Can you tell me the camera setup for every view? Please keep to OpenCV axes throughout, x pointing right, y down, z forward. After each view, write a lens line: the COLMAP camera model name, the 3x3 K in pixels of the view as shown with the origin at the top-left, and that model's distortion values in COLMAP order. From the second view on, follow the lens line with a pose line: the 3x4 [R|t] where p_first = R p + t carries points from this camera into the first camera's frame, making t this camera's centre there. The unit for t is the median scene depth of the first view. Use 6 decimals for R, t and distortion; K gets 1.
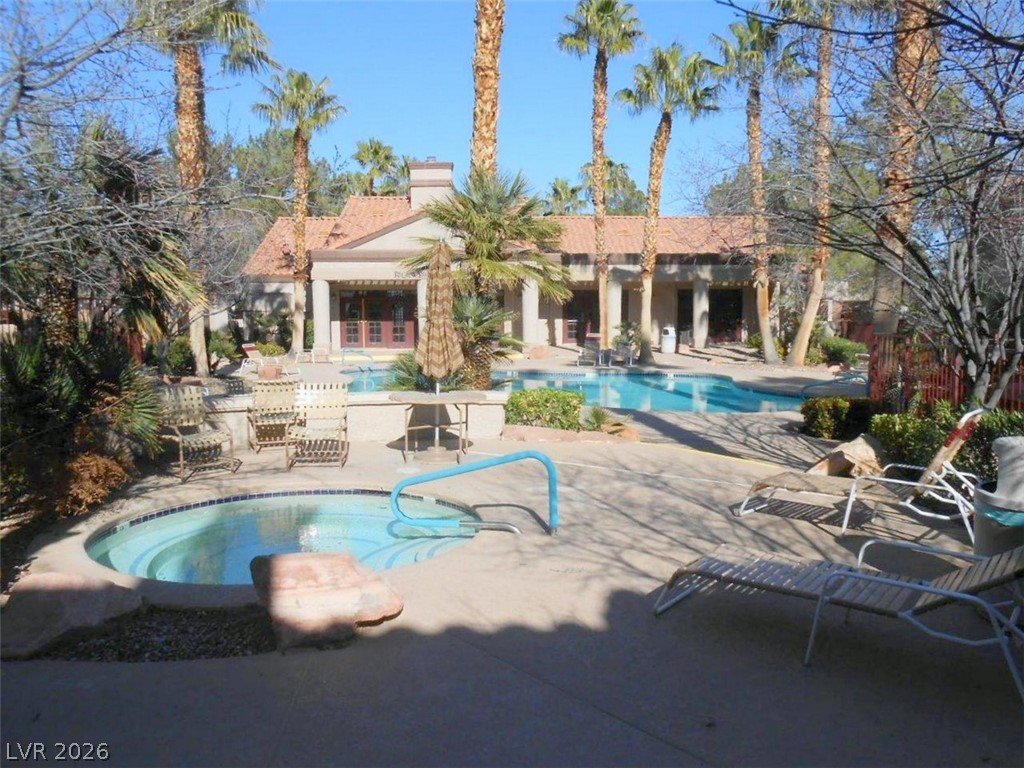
lens RADIAL K [[776.7, 0, 512.0], [0, 776.7, 384.0], [0, 0, 1]] dist [-0.028015, 0.049662]
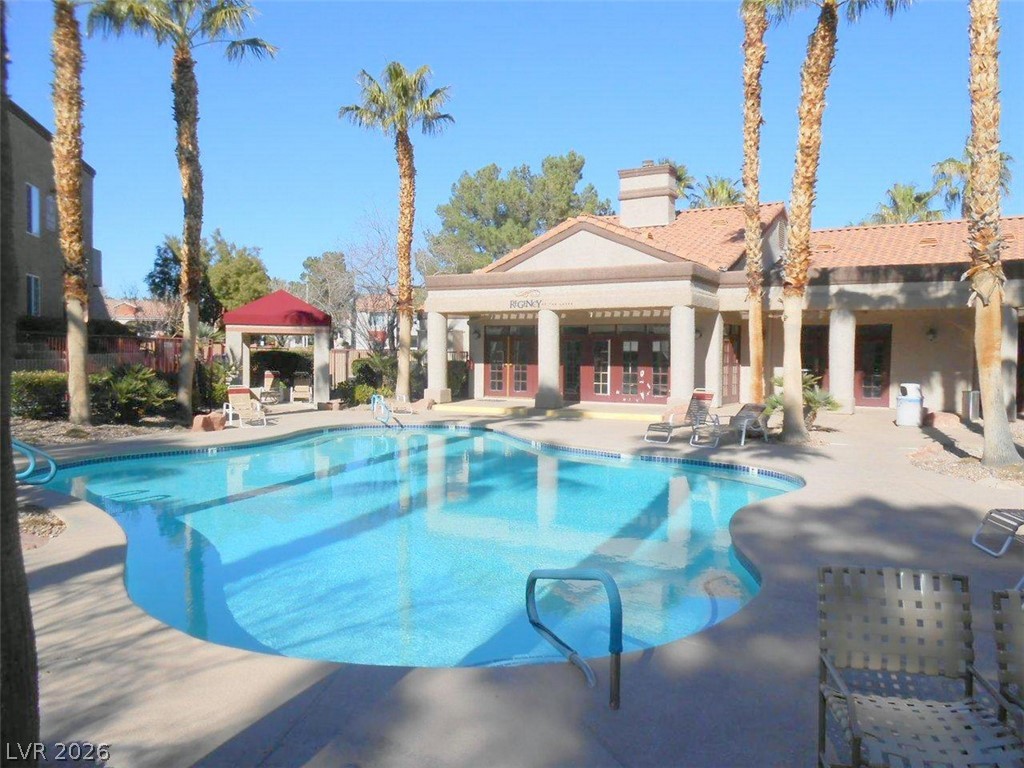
lens RADIAL K [[776.7, 0, 512.0], [0, 776.7, 384.0], [0, 0, 1]] dist [-0.028015, 0.049662]
pose [[0.848531, 0.035534, -0.527951, 0.242422], [-0.069545, 0.996577, -0.044699, -0.024769], [0.524555, 0.074645, 0.848098, 0.321535]]
